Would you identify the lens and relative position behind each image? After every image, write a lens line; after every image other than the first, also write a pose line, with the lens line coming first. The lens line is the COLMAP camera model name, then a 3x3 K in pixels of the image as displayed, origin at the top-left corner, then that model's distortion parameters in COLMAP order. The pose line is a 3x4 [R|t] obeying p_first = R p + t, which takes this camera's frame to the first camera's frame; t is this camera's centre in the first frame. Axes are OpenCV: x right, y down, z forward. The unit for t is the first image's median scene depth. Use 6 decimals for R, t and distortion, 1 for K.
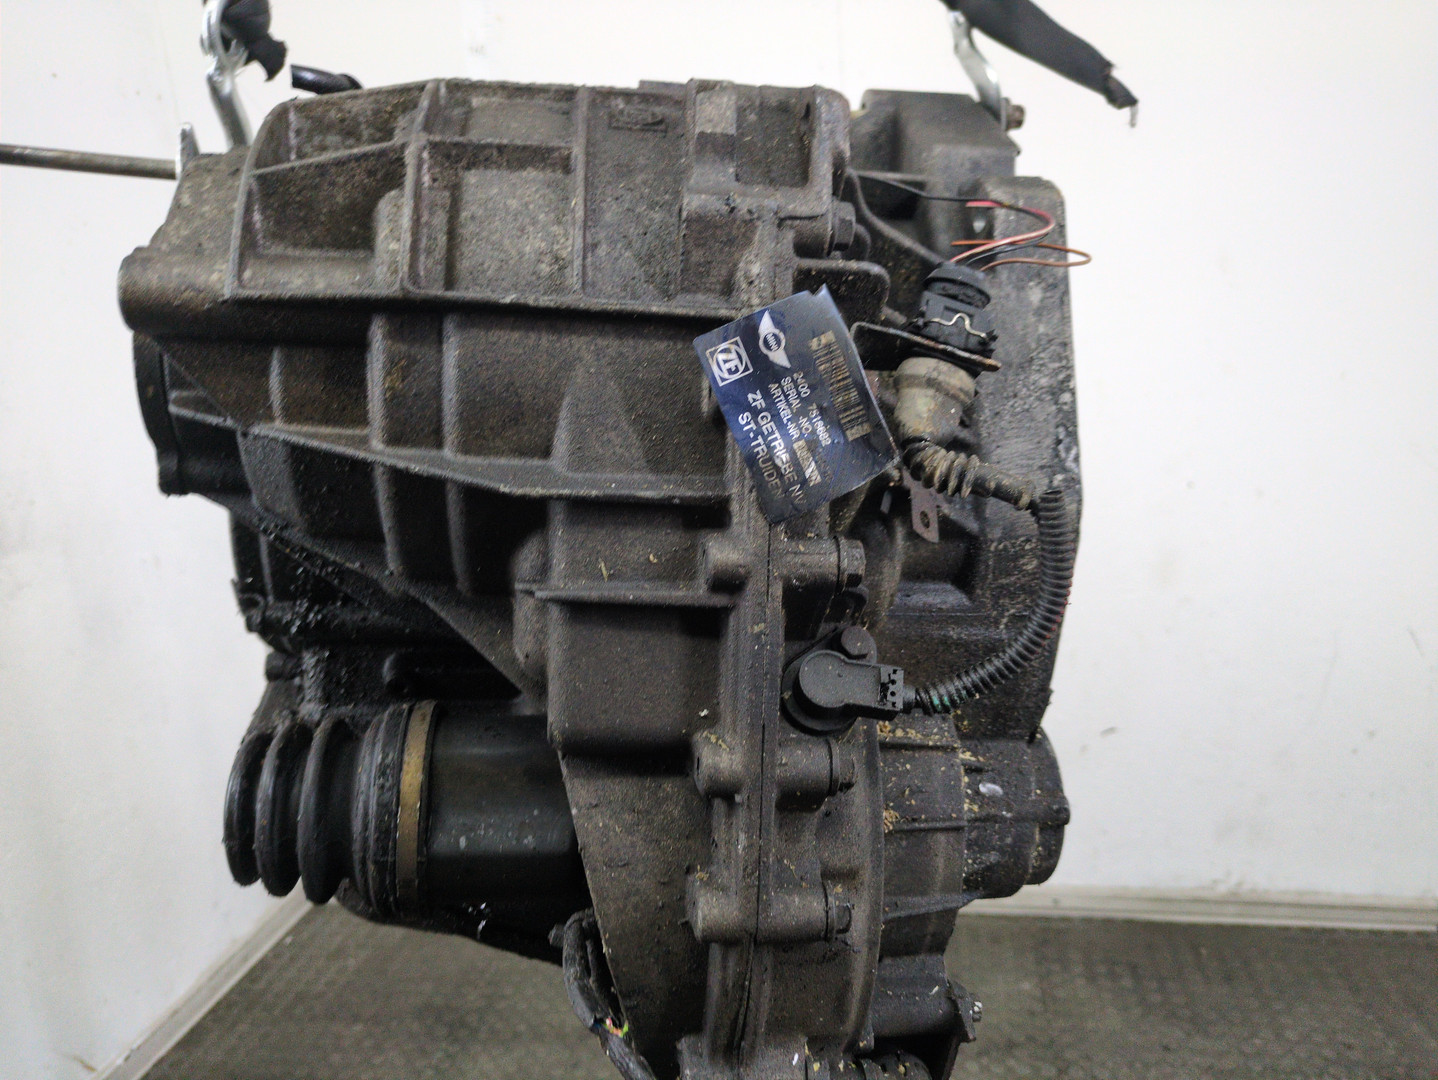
lens RADIAL K [[948.8, 0, 719.0], [0, 948.8, 540.0], [0, 0, 1]] dist [0.006543, -0.032099]
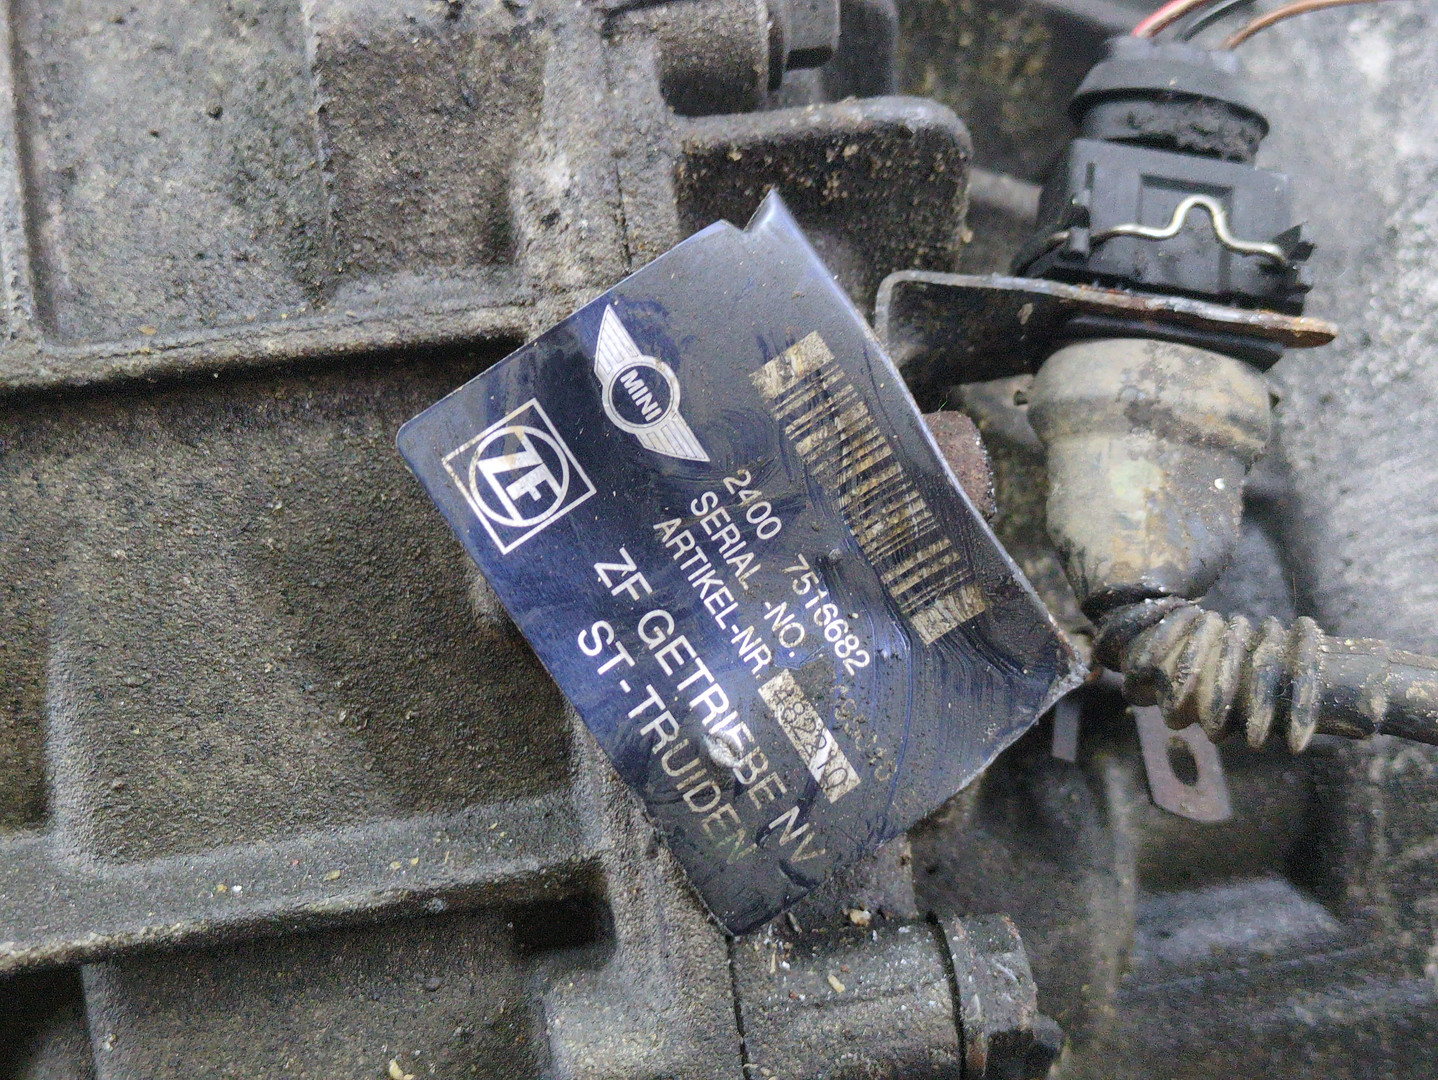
lens RADIAL K [[2083.8, 0, 727.0], [0, 2083.8, 541.7], [0, 0, 1]] dist [0.027467, -0.165325]
pose [[0.986850, -0.161014, 0.014204, 0.064156], [0.161229, 0.986794, -0.015598, -0.137671], [-0.011505, 0.017683, 0.999777, 0.278418]]
